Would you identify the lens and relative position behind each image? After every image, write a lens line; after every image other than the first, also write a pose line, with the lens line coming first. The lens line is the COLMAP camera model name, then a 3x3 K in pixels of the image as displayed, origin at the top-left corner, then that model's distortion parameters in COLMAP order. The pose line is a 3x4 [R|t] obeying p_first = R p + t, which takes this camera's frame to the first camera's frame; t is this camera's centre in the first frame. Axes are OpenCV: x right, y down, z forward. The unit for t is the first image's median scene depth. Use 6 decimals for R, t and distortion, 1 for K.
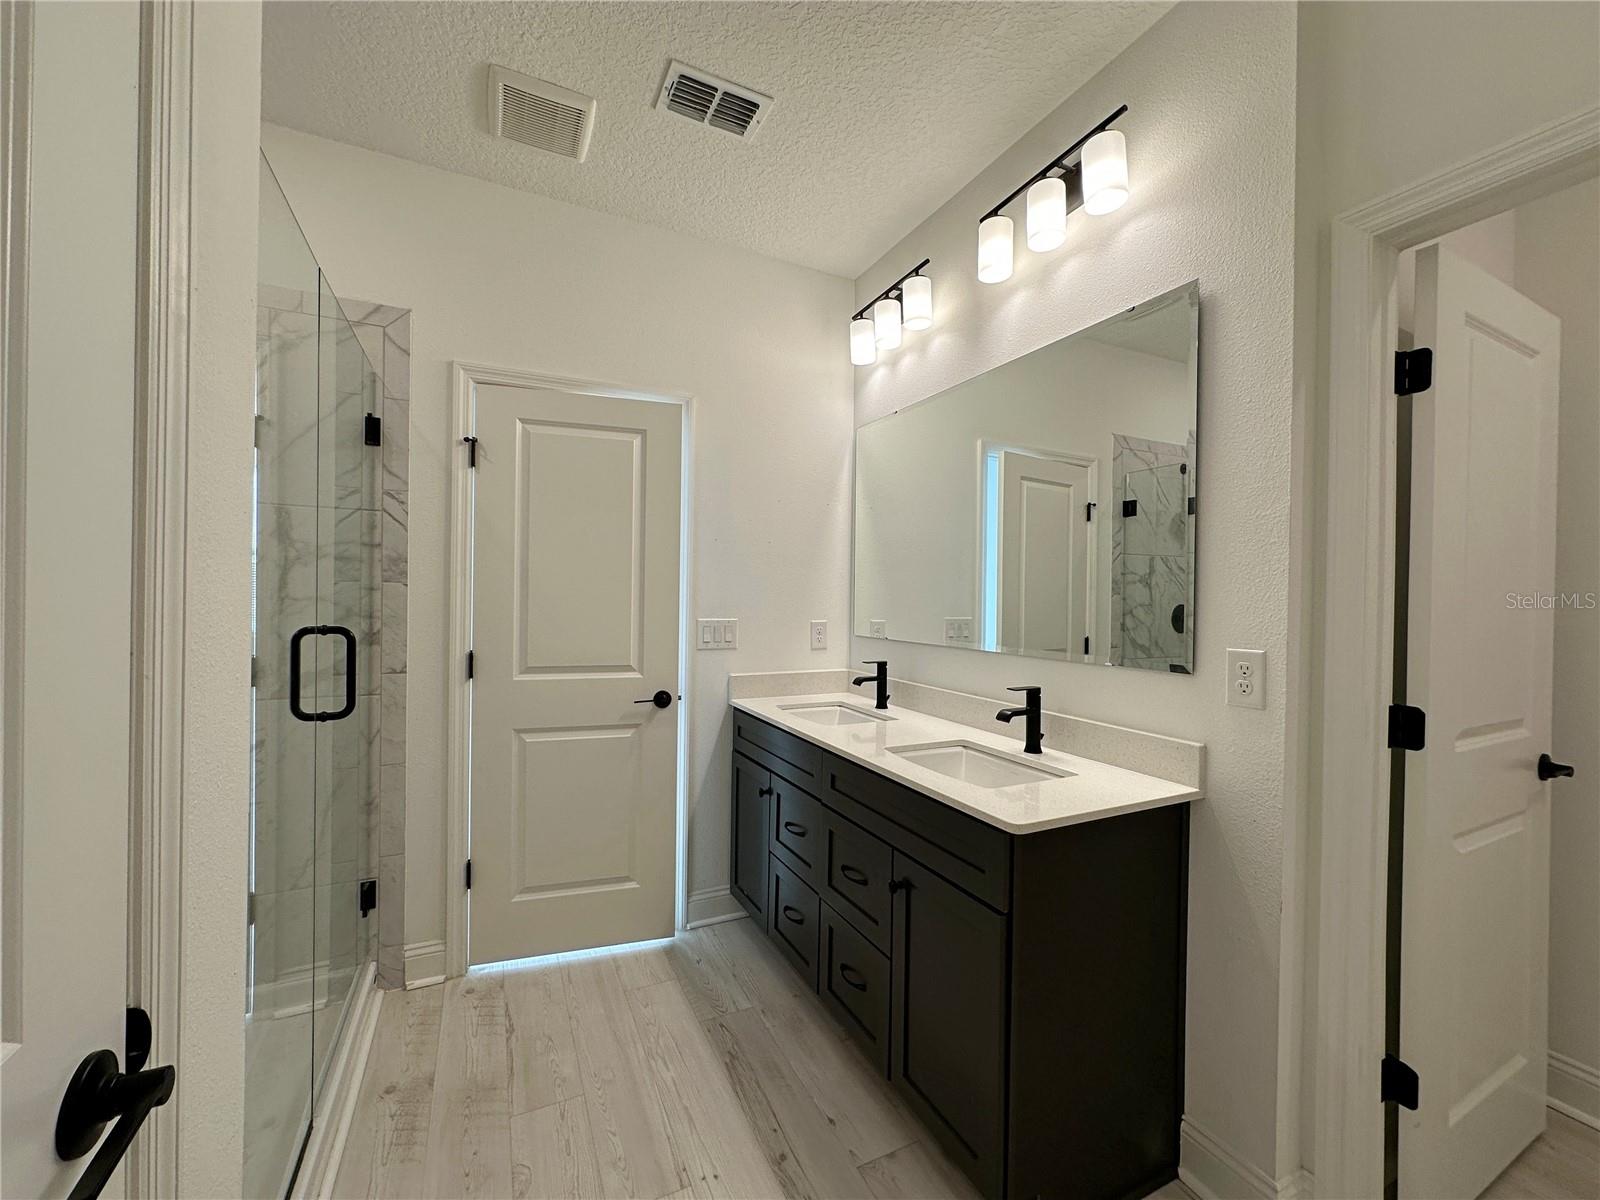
lens RADIAL K [[640.3, 0, 798.5], [0, 640.3, 601.2], [0, 0, 1]] dist [-0.002008, 0.000538]
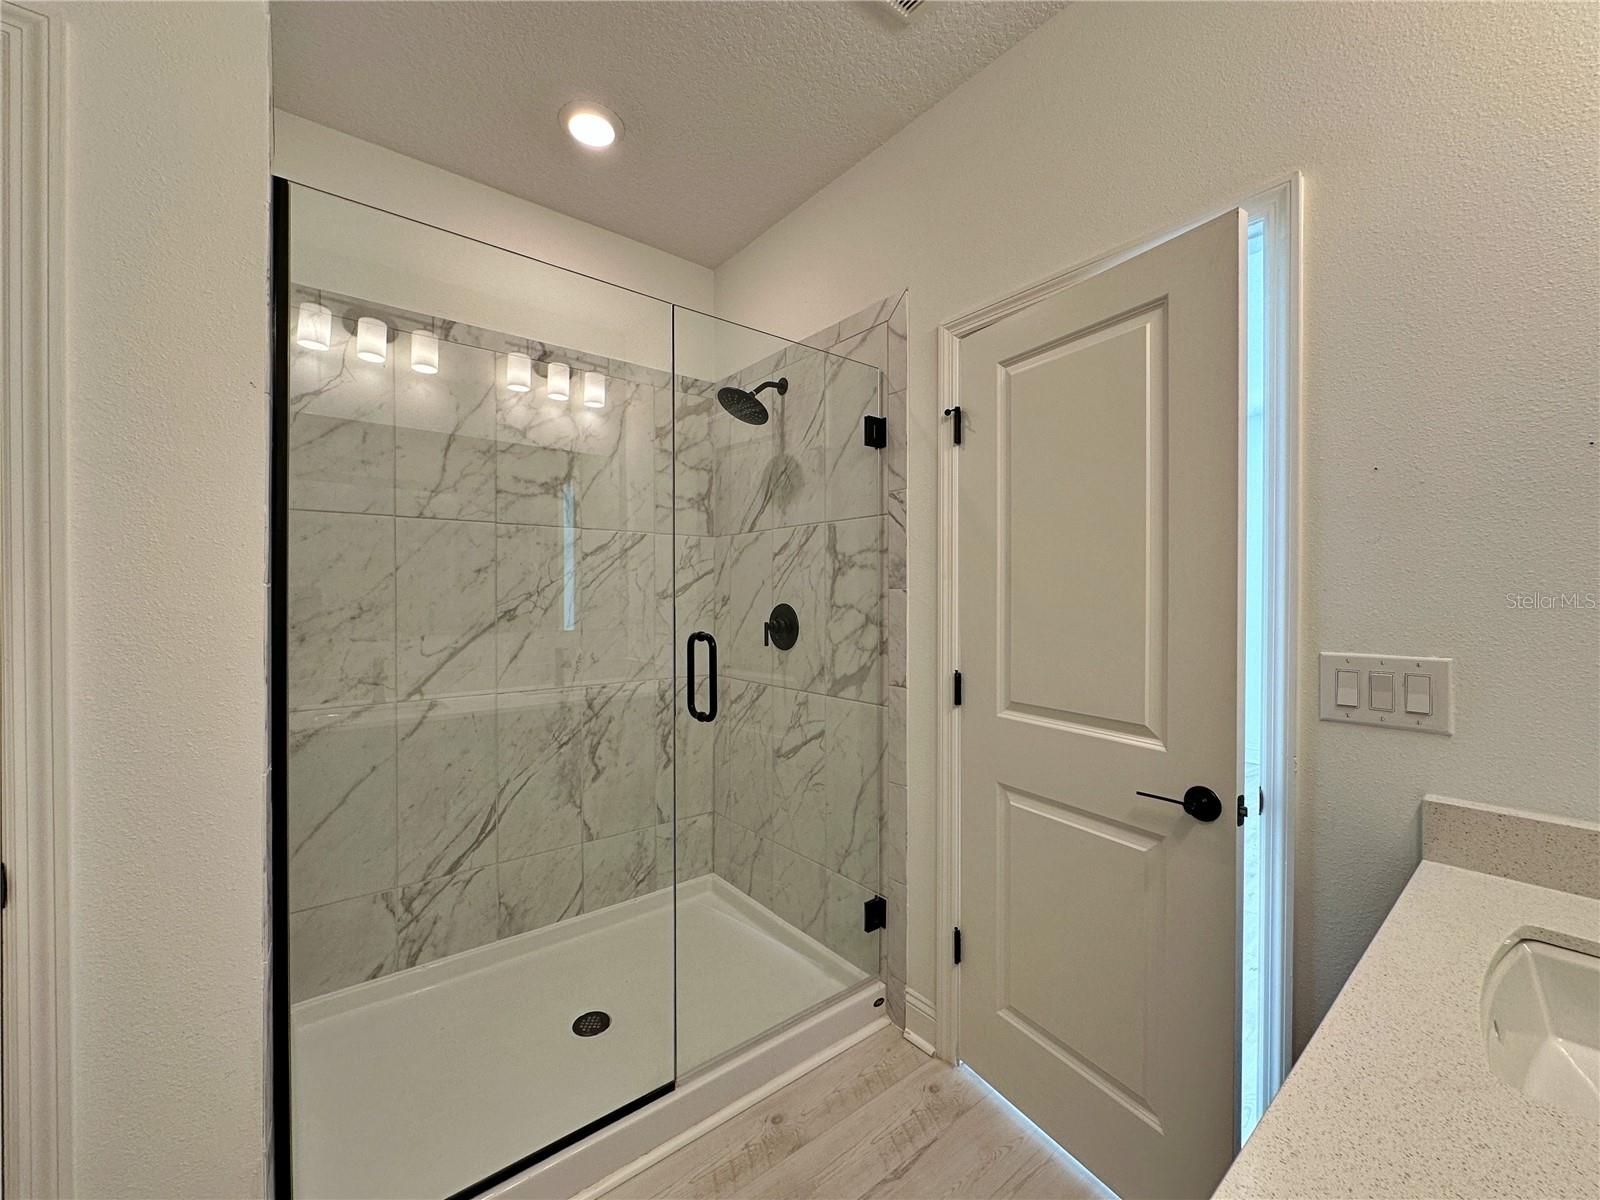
lens RADIAL K [[640.3, 0, 798.5], [0, 640.3, 601.2], [0, 0, 1]] dist [-0.002008, 0.000538]
pose [[0.227117, -0.003460, -0.973861, 0.242716], [-0.001035, 0.999992, -0.003795, -0.007663], [0.973867, 0.001870, 0.227111, 0.646024]]
